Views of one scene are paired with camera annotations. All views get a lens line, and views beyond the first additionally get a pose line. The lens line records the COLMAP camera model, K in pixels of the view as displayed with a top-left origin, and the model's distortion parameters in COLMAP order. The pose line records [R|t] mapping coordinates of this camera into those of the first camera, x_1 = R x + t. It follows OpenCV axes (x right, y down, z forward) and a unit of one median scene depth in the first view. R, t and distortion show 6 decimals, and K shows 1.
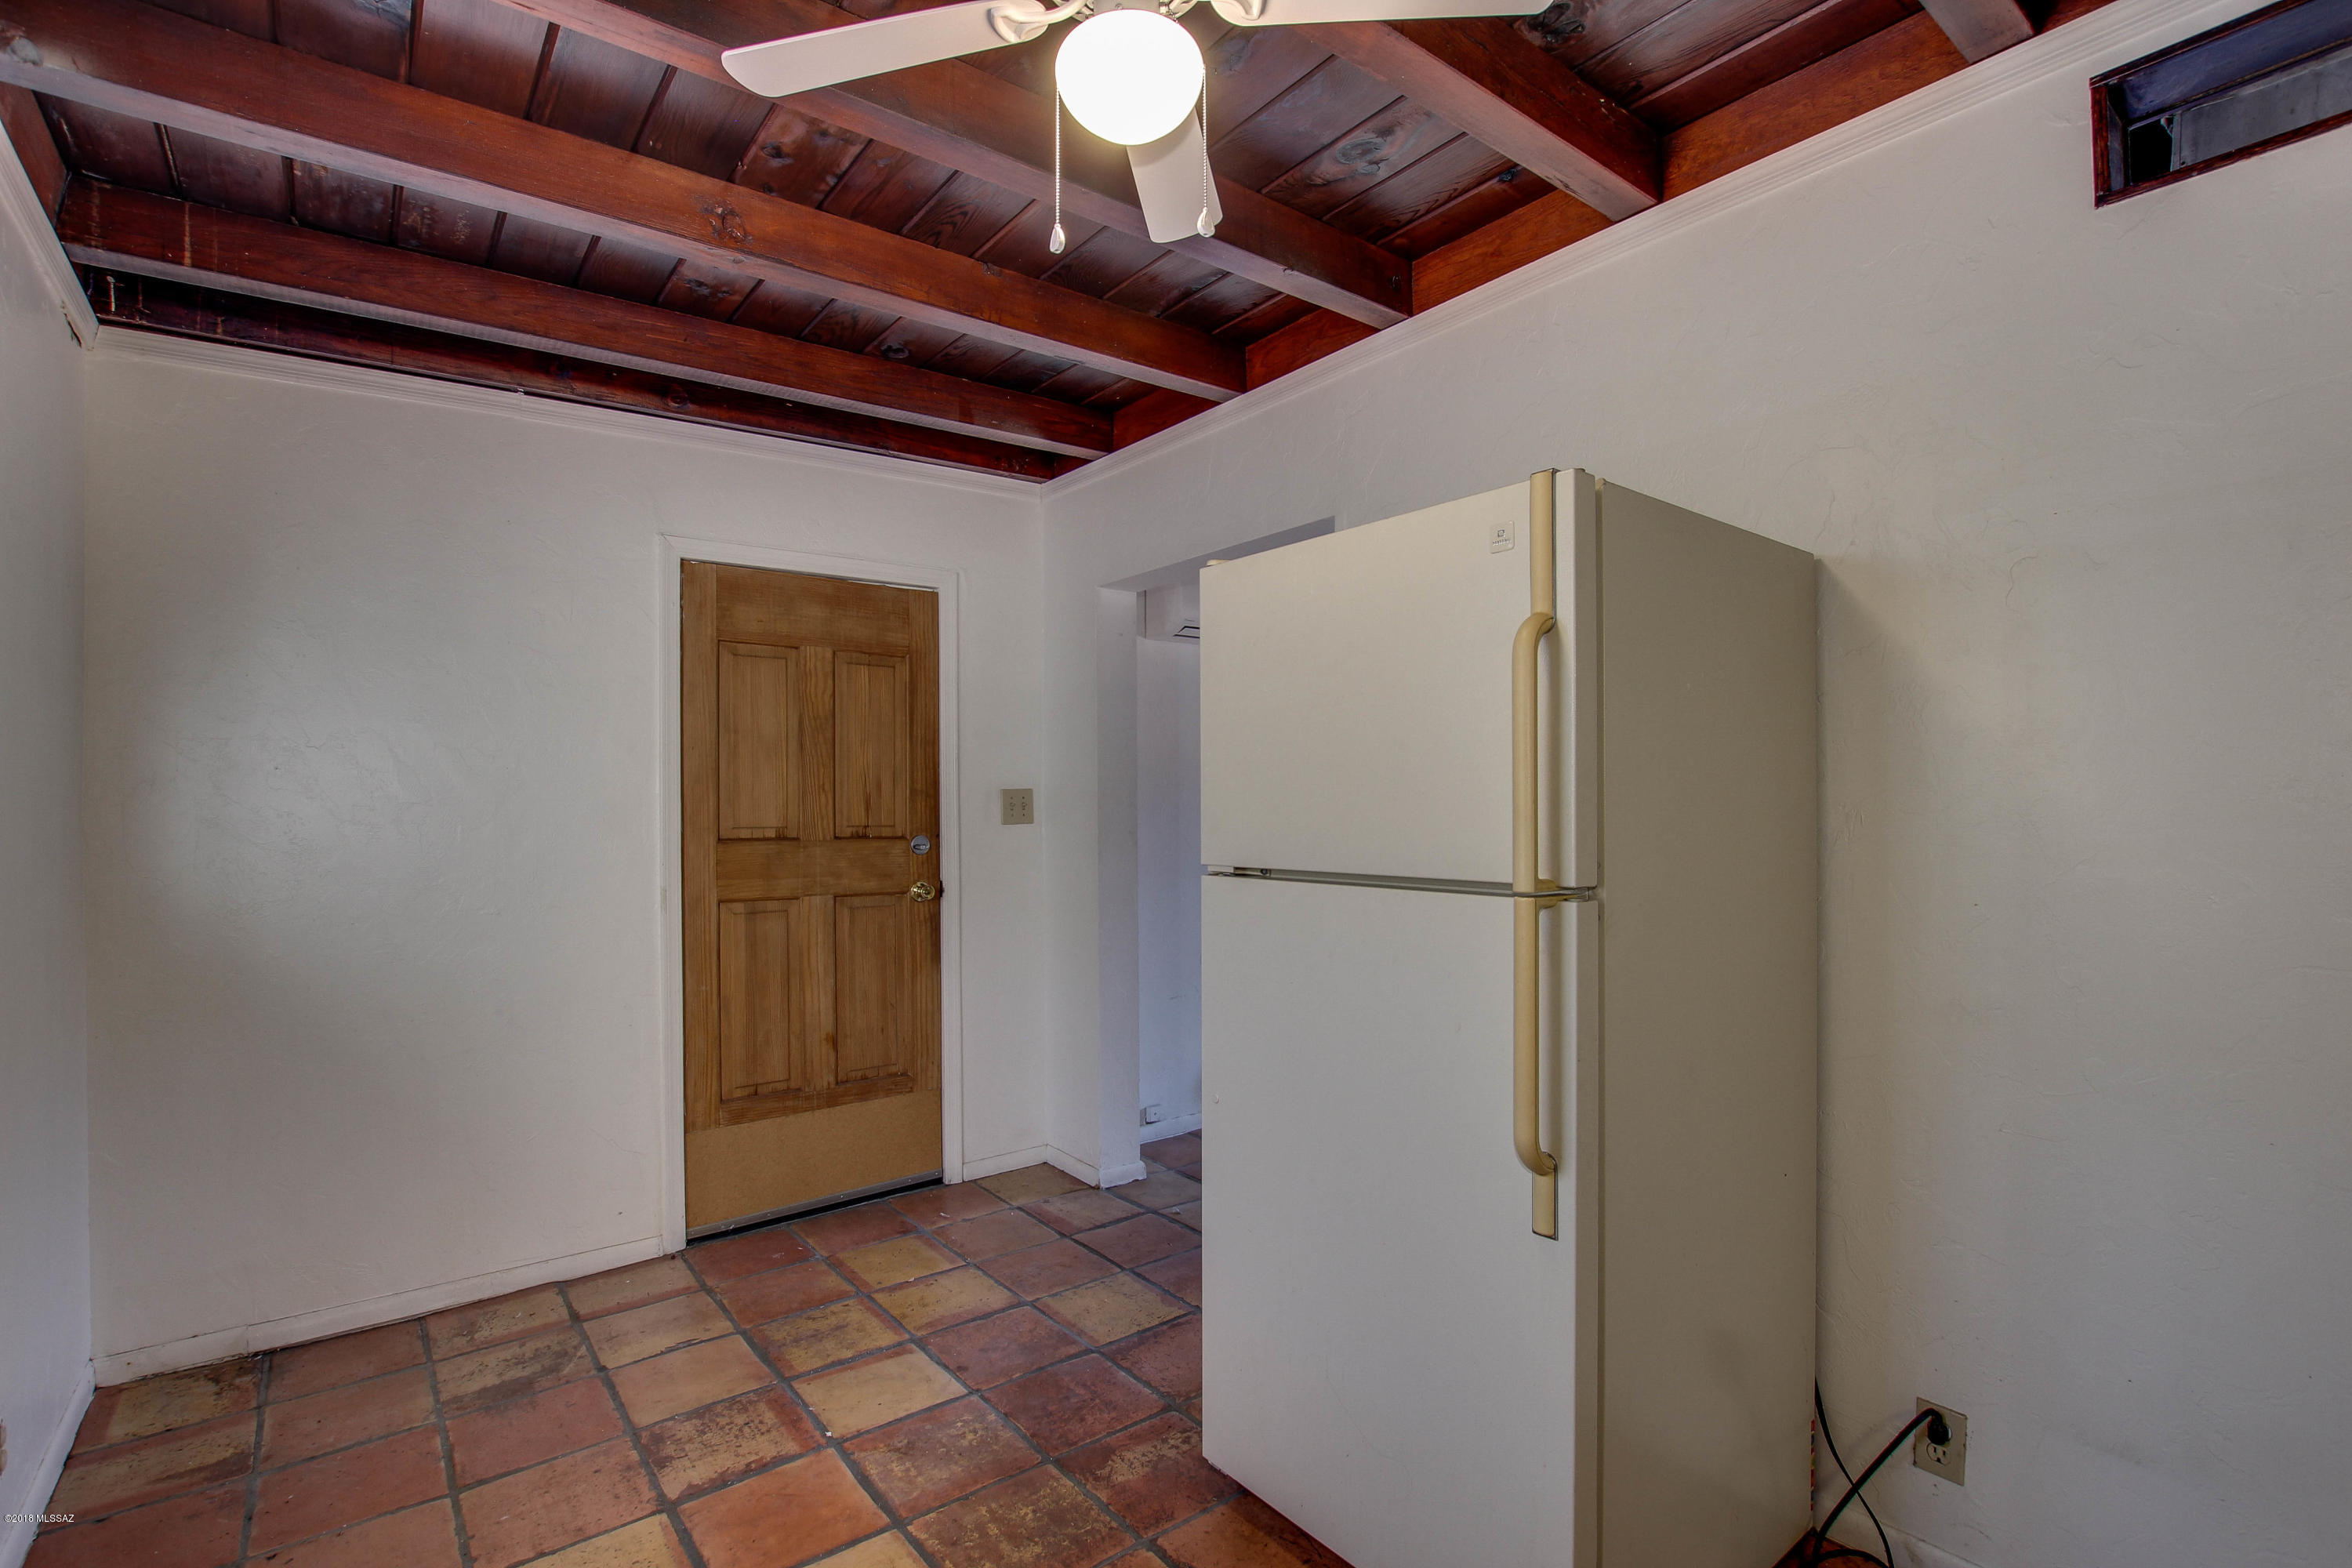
lens RADIAL K [[1084.8, 0, 1193.3], [0, 1084.8, 802.8], [0, 0, 1]] dist [-0.029274, 0.005594]
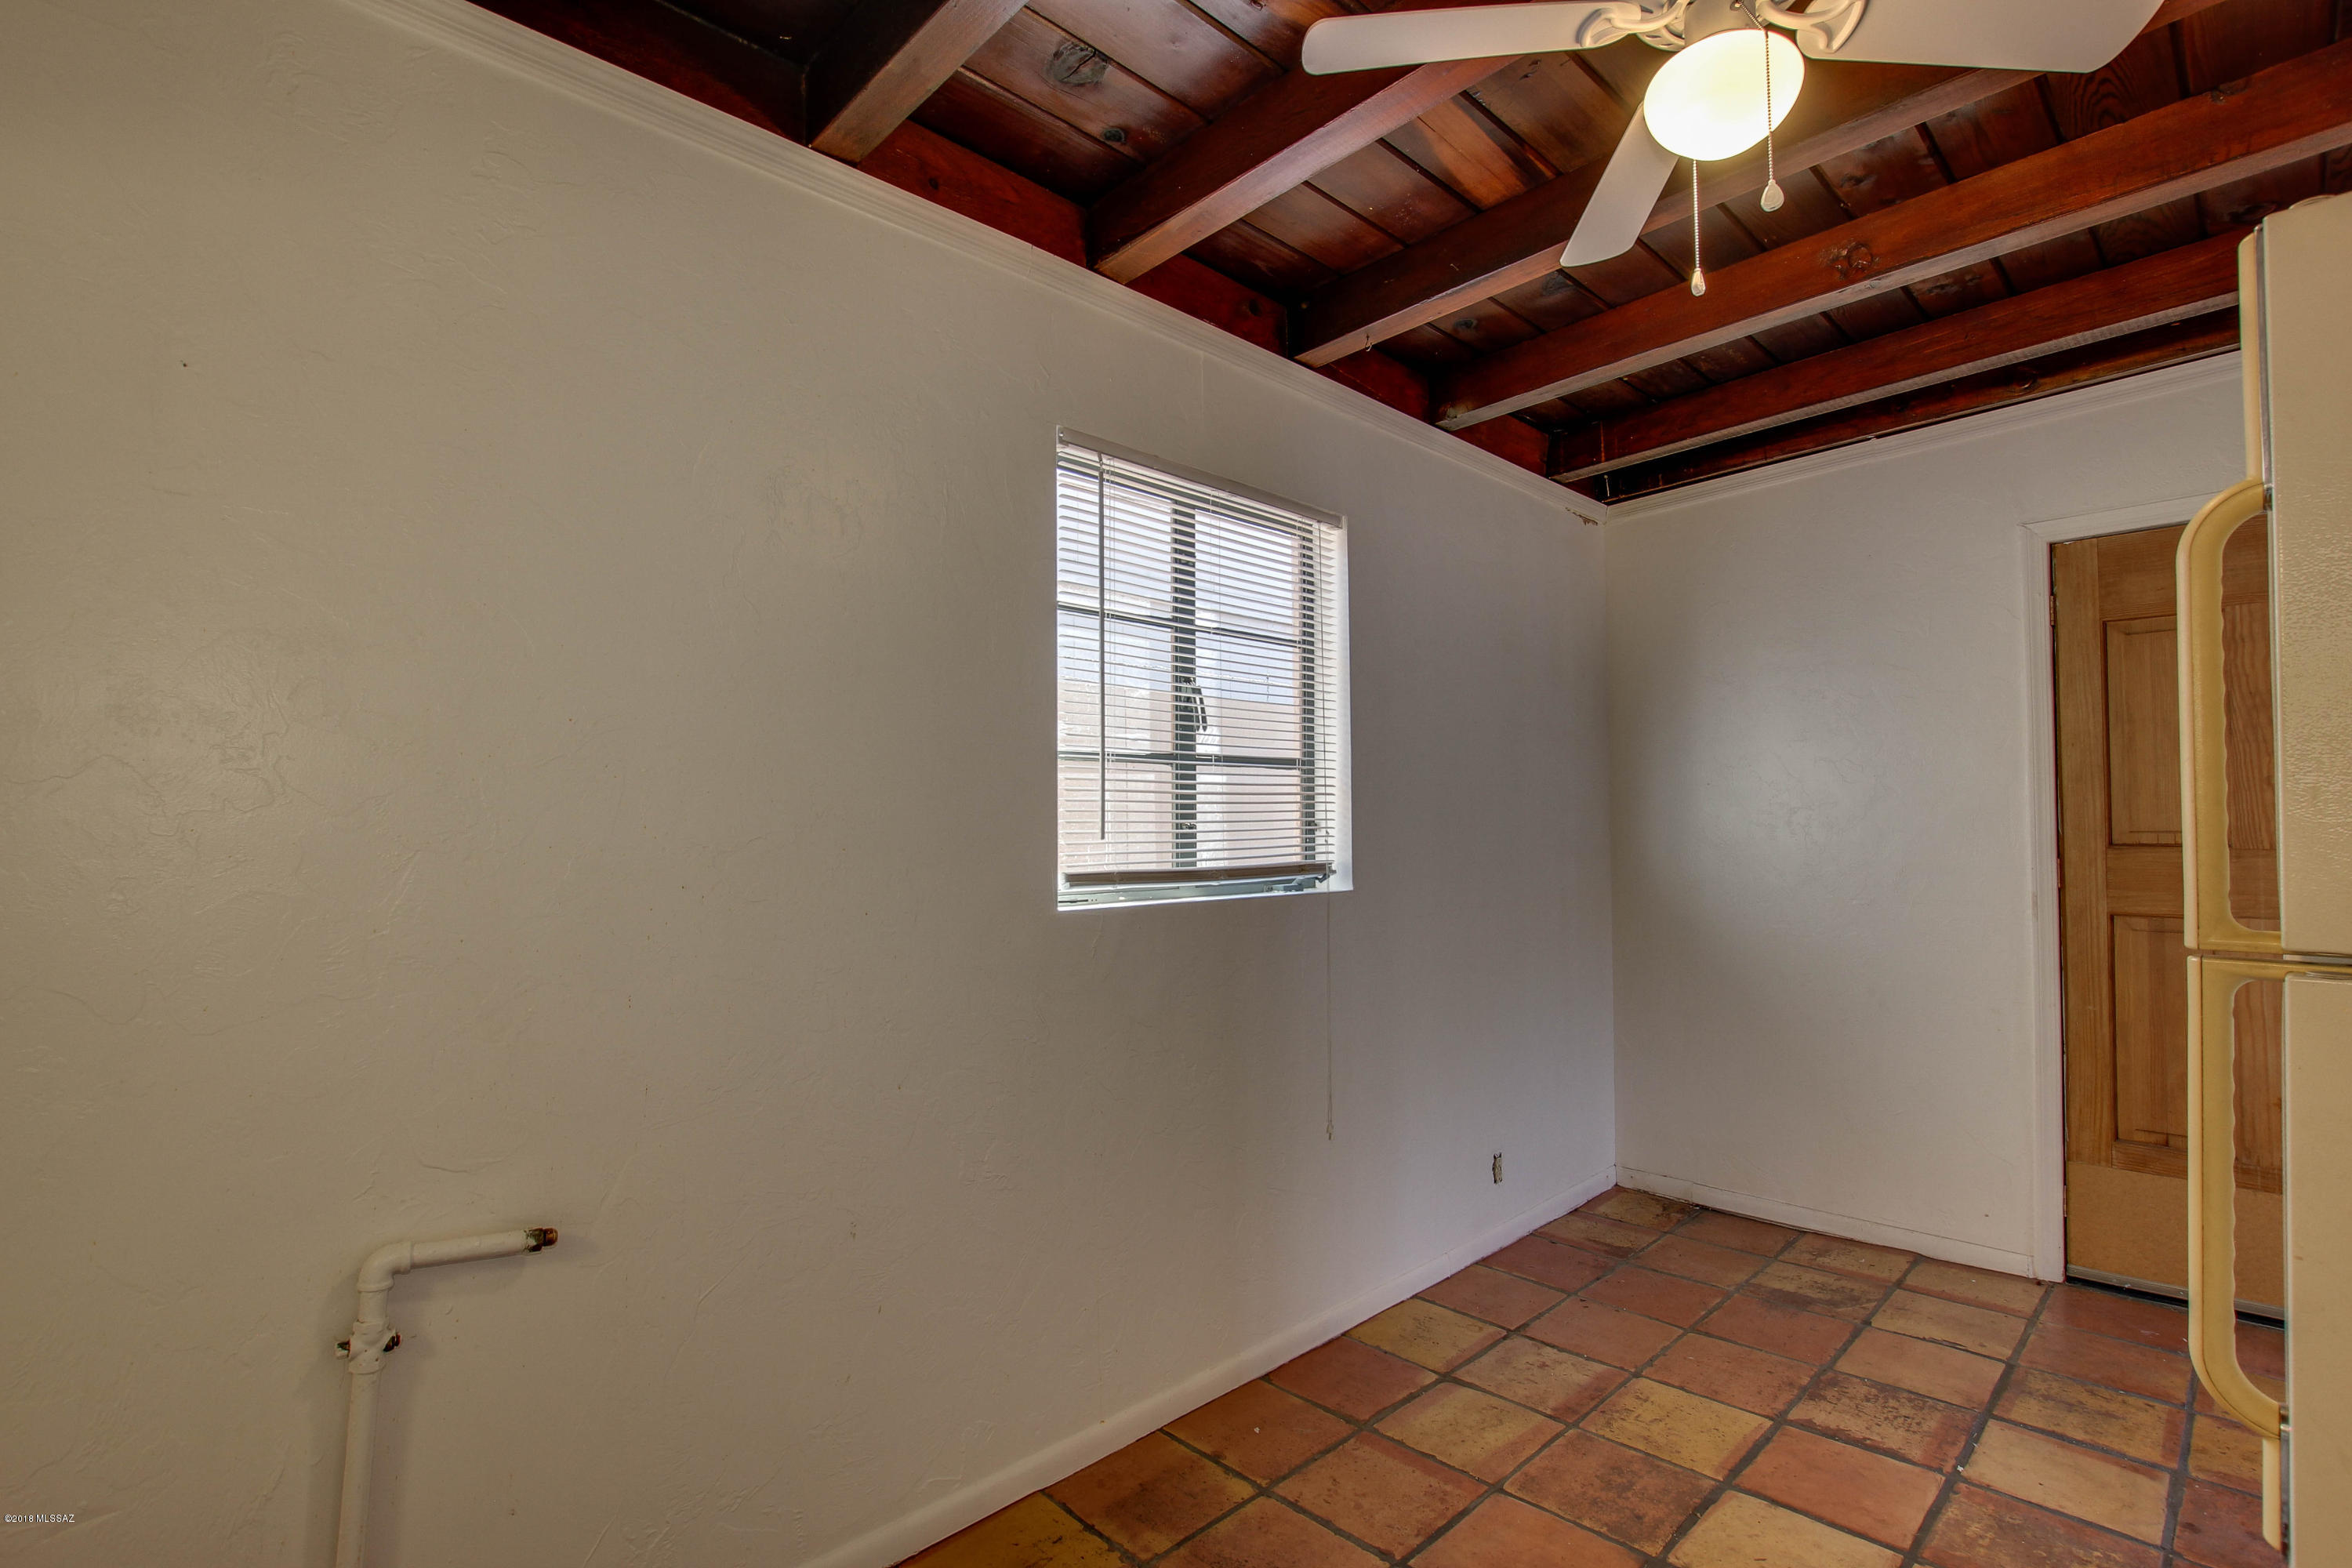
lens RADIAL K [[1084.8, 0, 1193.3], [0, 1084.8, 802.8], [0, 0, 1]] dist [-0.029274, 0.005594]
pose [[0.103611, -0.014754, -0.994508, 0.459904], [0.015014, 0.999799, -0.013268, -0.000023], [0.994505, -0.013557, 0.103812, 0.200354]]
